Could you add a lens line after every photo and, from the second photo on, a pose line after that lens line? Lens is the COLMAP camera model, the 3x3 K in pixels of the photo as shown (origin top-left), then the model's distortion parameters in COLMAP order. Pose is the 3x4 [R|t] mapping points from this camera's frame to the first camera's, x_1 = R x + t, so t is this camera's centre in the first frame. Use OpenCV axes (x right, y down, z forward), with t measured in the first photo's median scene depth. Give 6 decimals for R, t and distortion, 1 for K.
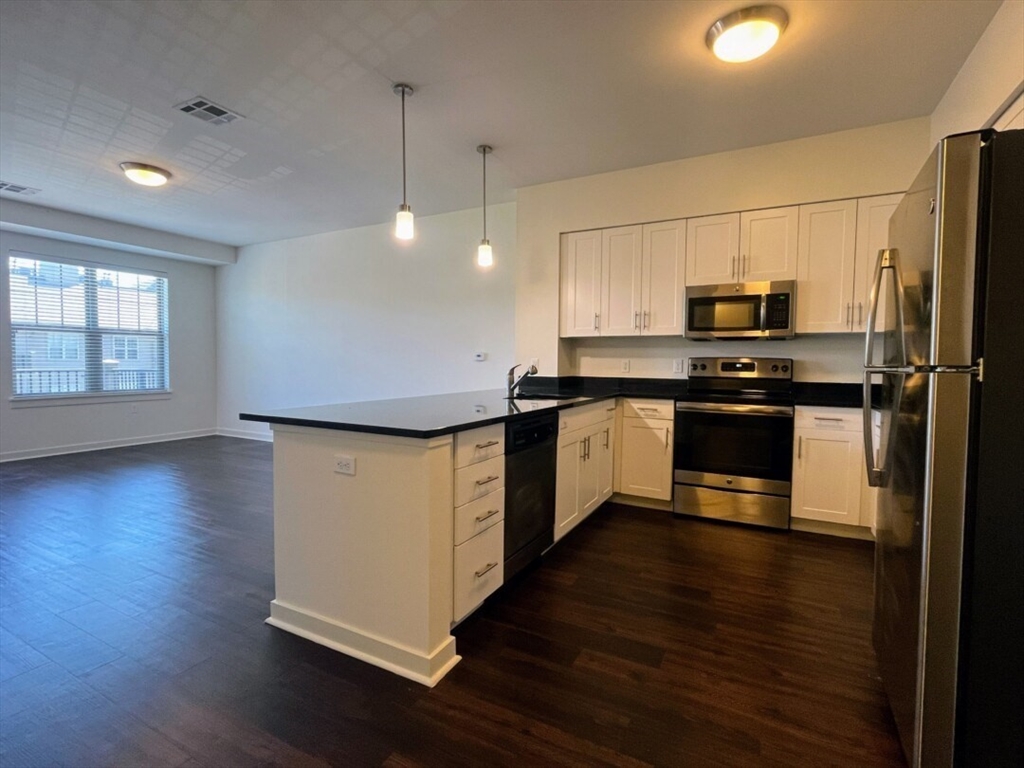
lens RADIAL K [[489.4, 0, 512.0], [0, 489.4, 384.0], [0, 0, 1]] dist [-0.003723, -0.001685]
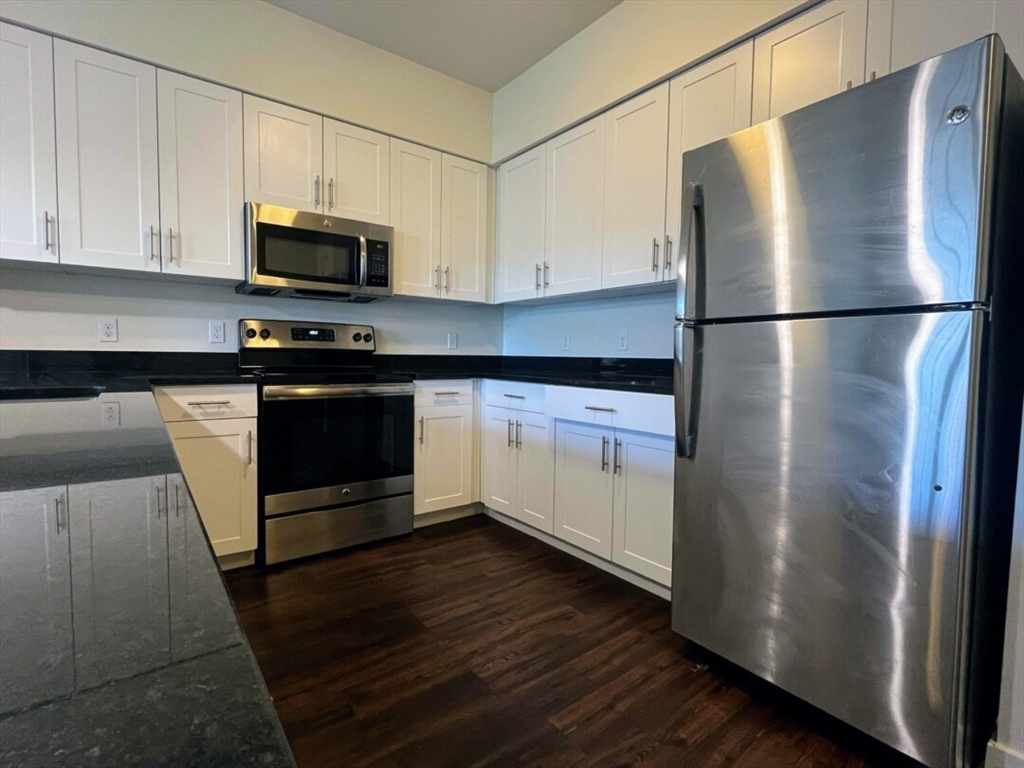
lens RADIAL K [[489.4, 0, 512.0], [0, 489.4, 384.0], [0, 0, 1]] dist [-0.003723, -0.001685]
pose [[0.415529, -0.059479, 0.907633, -0.080426], [0.032530, 0.998193, 0.050521, 0.011260], [-0.908998, 0.008533, 0.416713, 0.418273]]
